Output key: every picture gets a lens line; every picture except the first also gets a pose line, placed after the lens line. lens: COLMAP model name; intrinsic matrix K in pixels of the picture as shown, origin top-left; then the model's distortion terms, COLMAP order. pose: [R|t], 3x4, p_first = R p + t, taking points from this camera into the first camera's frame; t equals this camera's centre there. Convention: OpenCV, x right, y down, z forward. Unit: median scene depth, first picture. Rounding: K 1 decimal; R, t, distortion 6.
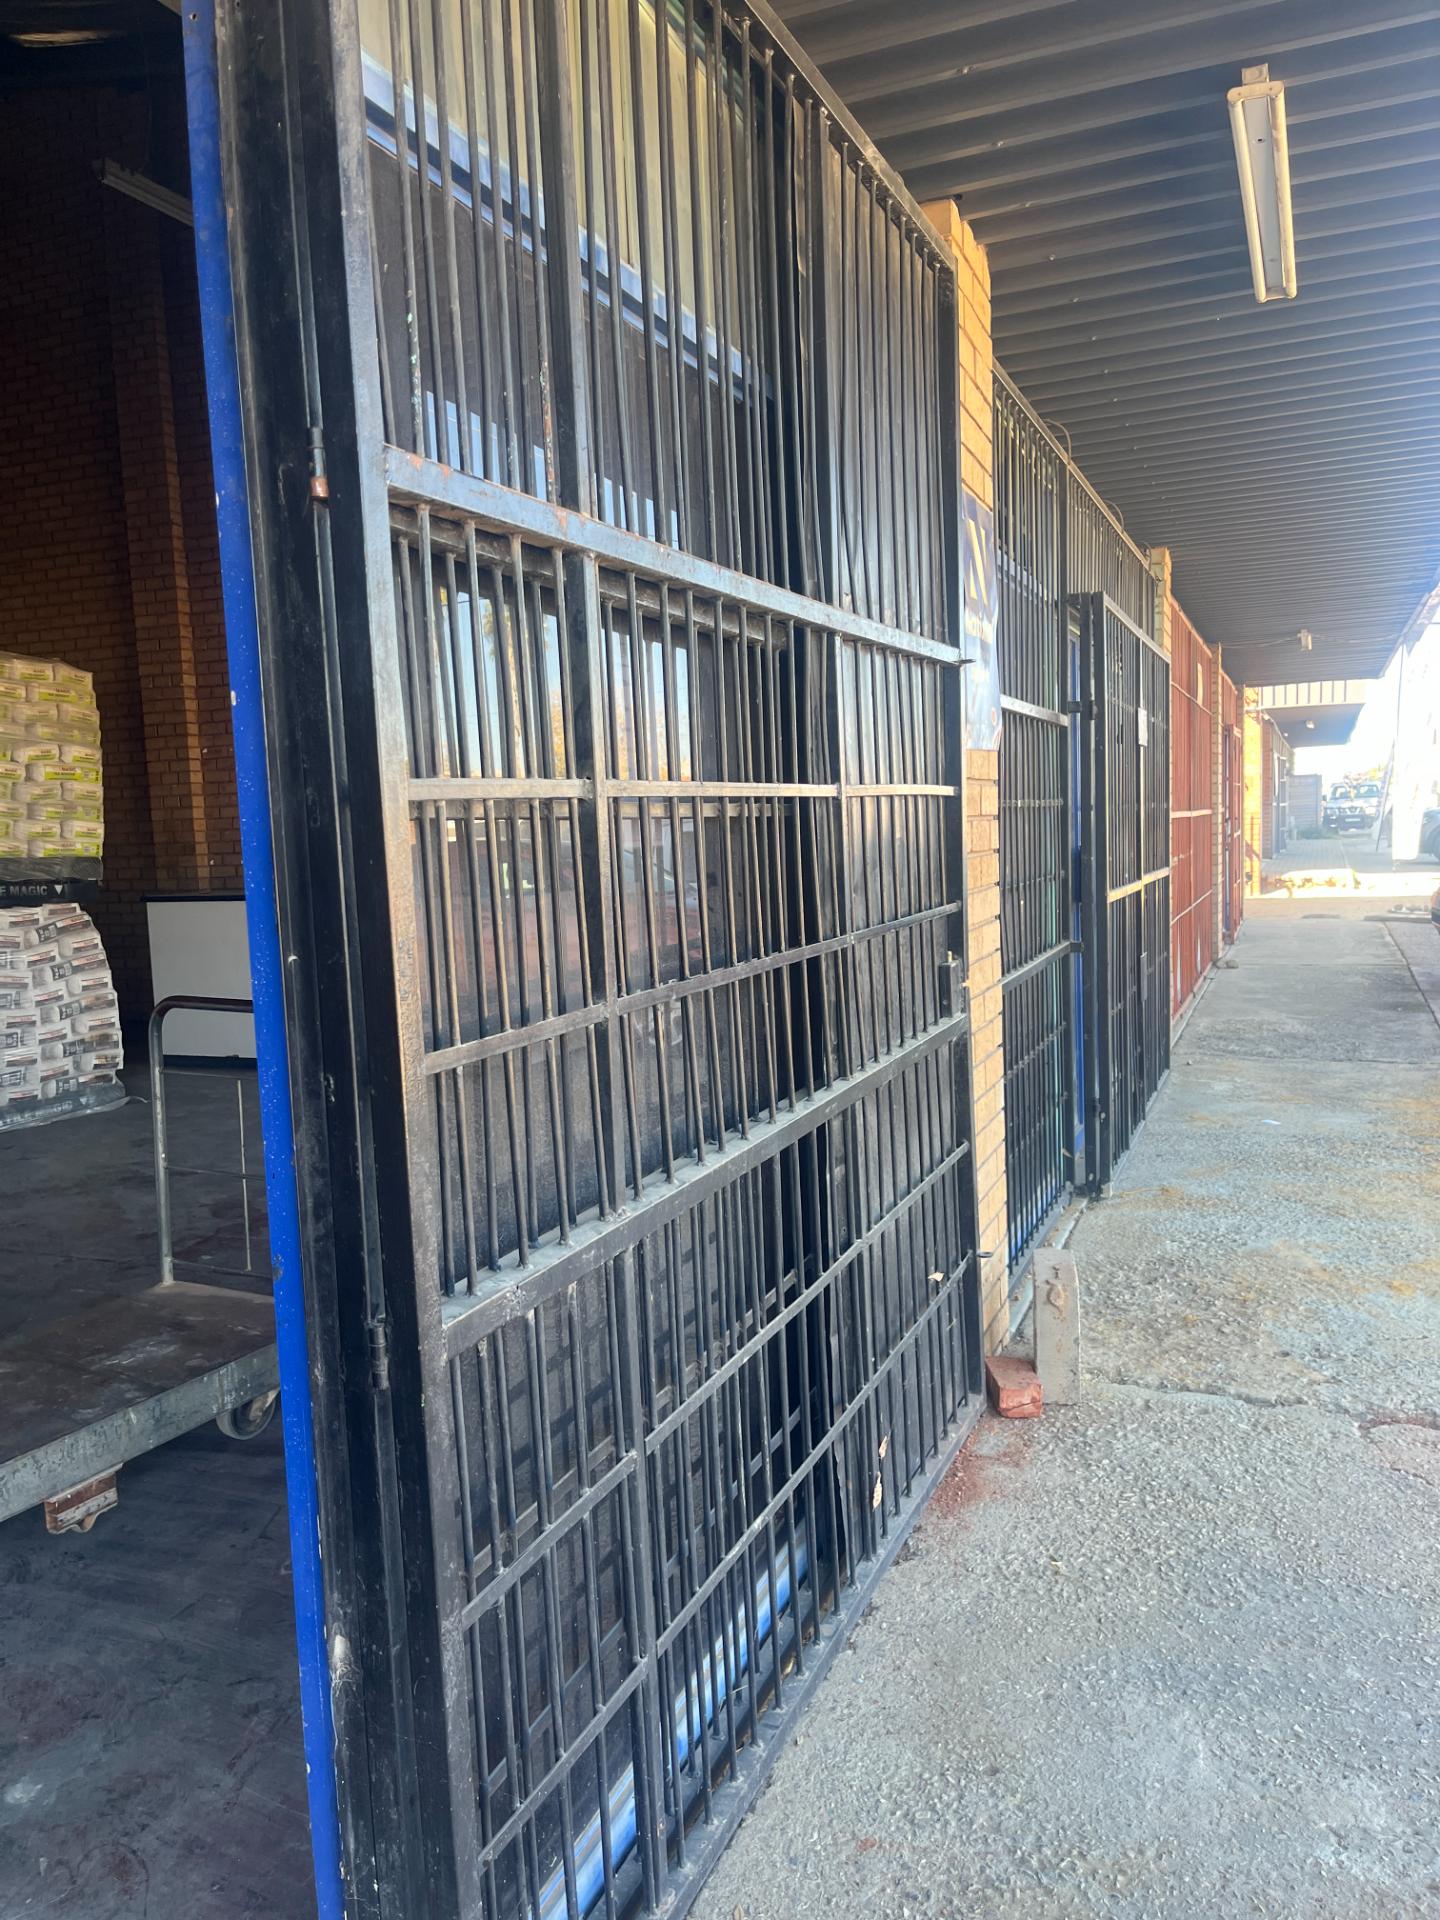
lens RADIAL K [[1469.1, 0, 714.8], [0, 1469.1, 967.3], [0, 0, 1]] dist [0.039057, -0.012337]
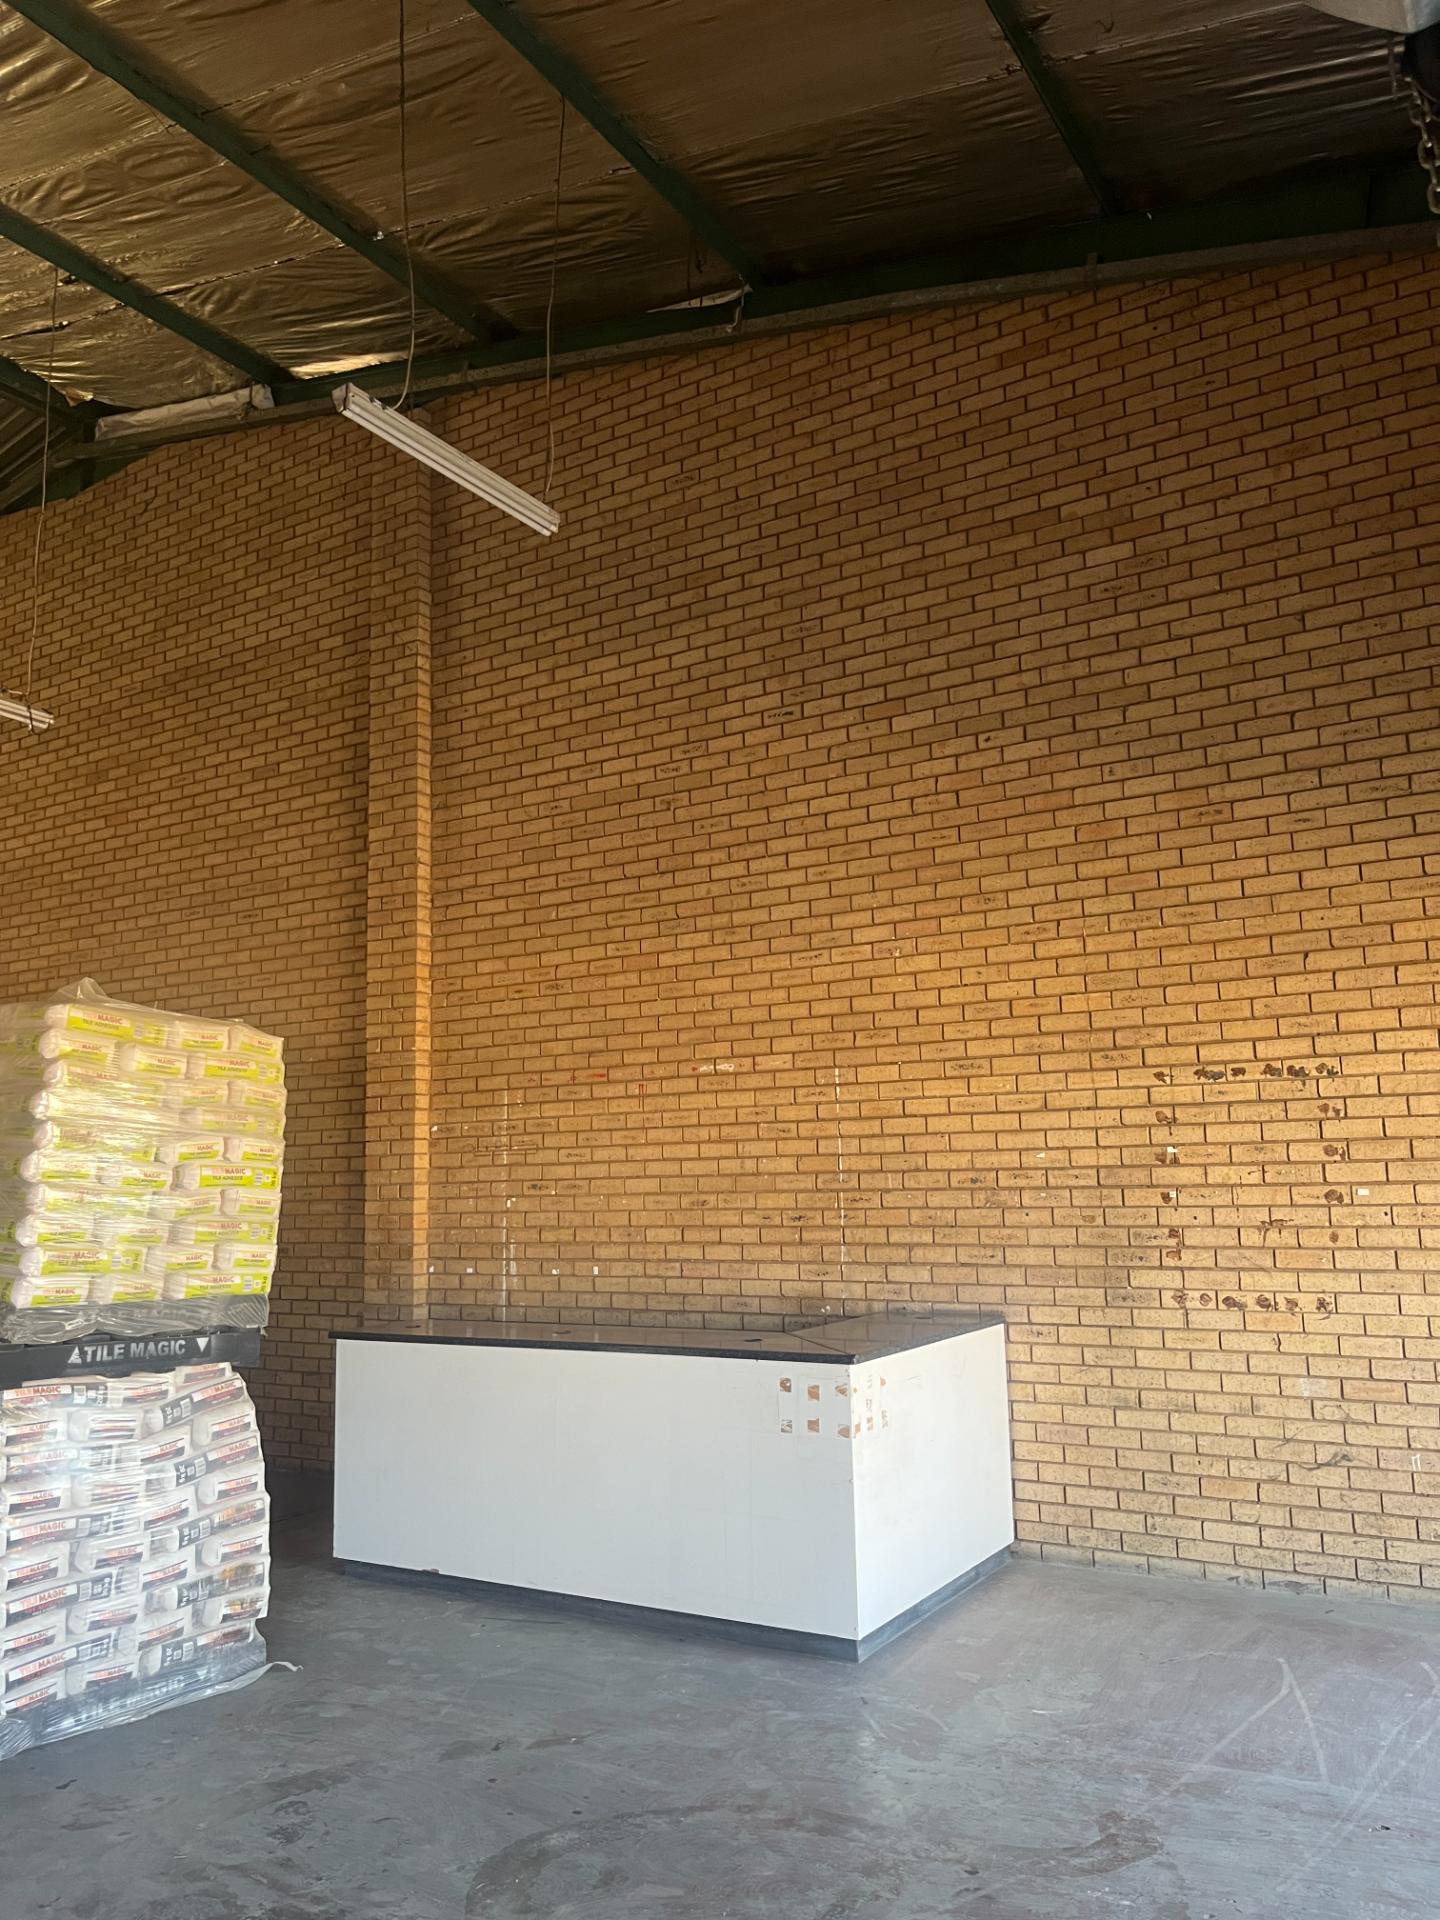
lens RADIAL K [[1469.1, 0, 724.1], [0, 1469.1, 960.2], [0, 0, 1]] dist [0.039057, -0.012337]
pose [[0.988480, -0.010455, -0.150987, -0.092514], [-0.026190, 0.970745, -0.238679, -0.067615], [0.149066, 0.239884, 0.959289, 0.321826]]
